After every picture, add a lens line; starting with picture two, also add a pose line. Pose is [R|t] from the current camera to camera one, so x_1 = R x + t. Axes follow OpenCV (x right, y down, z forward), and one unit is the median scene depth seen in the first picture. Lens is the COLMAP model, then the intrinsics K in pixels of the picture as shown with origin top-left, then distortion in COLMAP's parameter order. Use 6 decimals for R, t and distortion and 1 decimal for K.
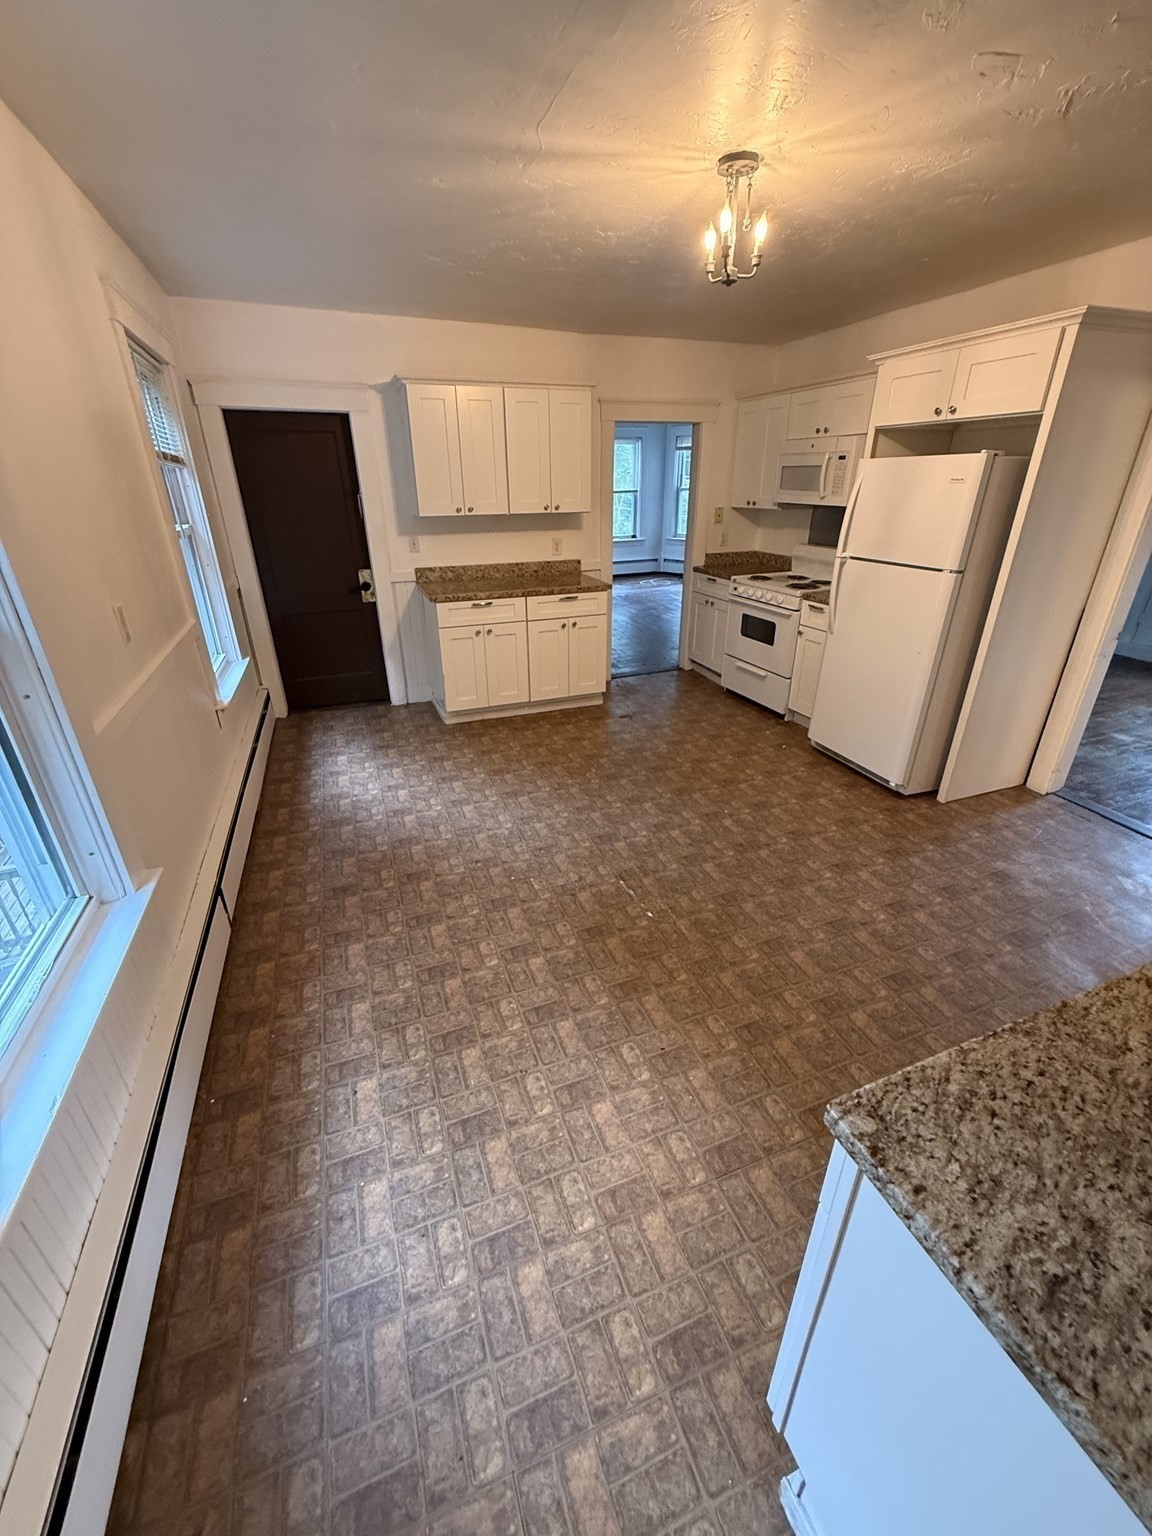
lens RADIAL K [[617.3, 0, 576.6], [0, 617.3, 767.8], [0, 0, 1]] dist [-0.002063, 0.000050]
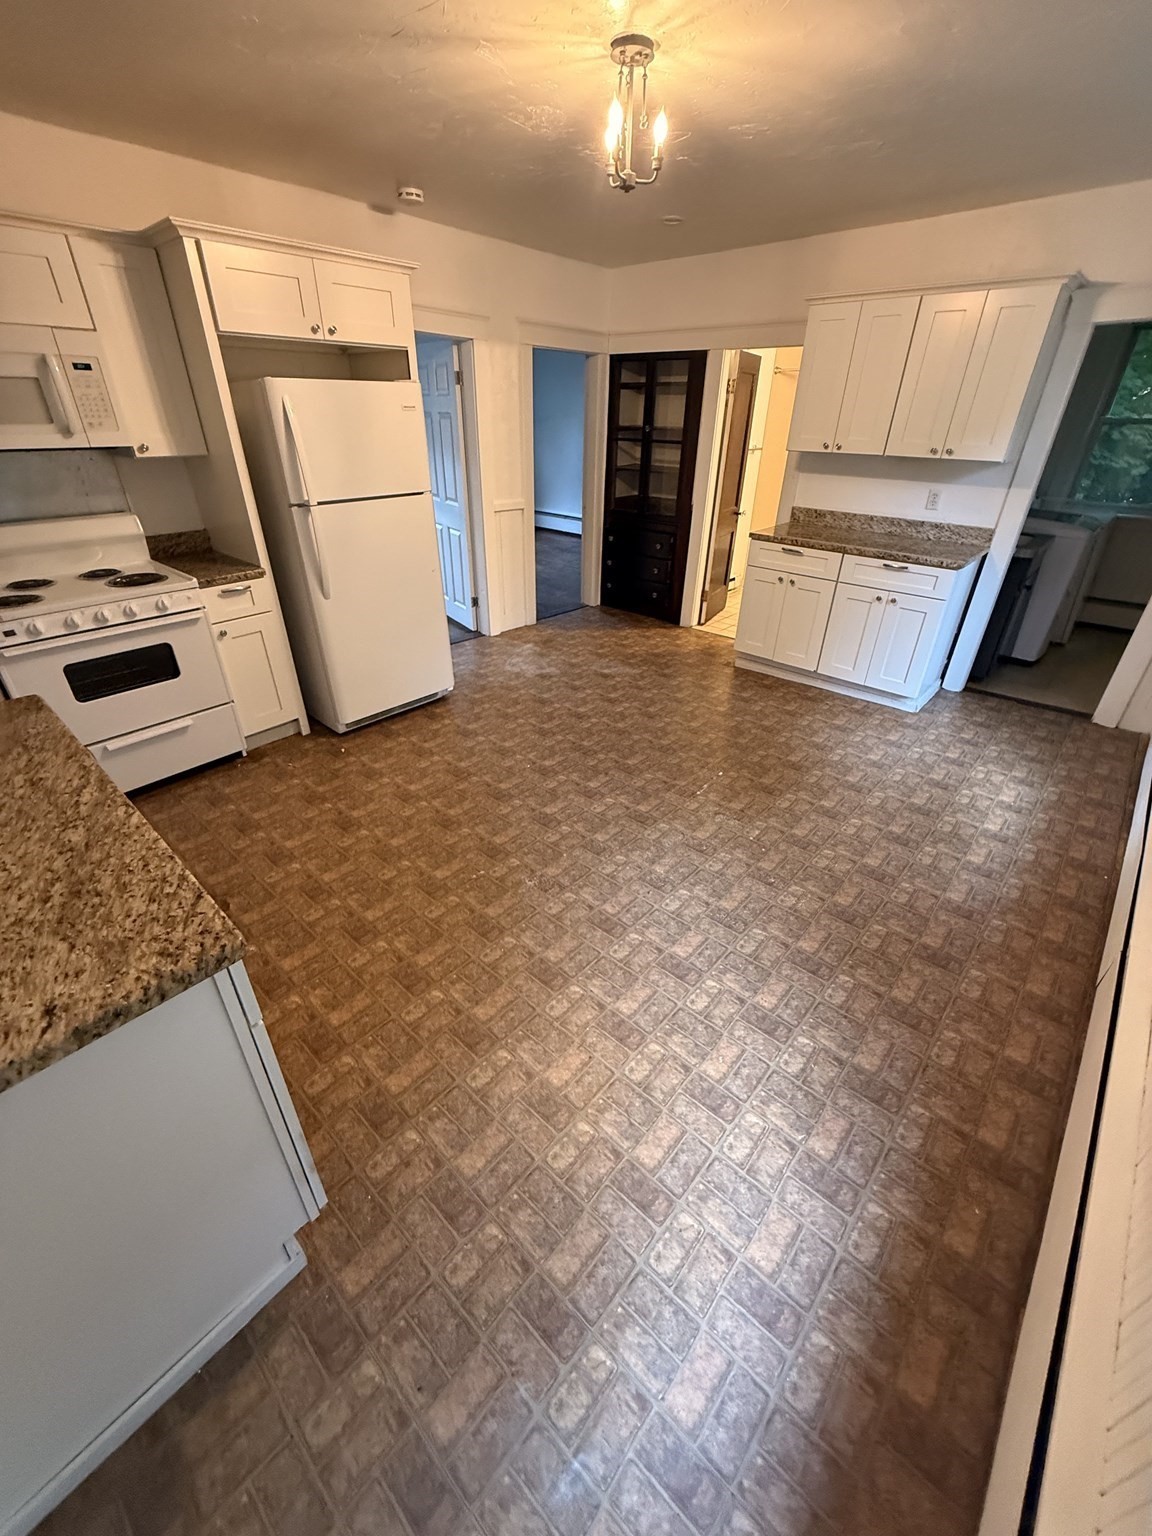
lens RADIAL K [[617.3, 0, 566.1], [0, 617.3, 768.1], [0, 0, 1]] dist [-0.002063, 0.000050]
pose [[-0.456538, -0.447191, 0.769151, -0.543210], [0.371242, 0.689897, 0.621467, -0.518006], [-0.808549, 0.569265, -0.148948, 1.120685]]
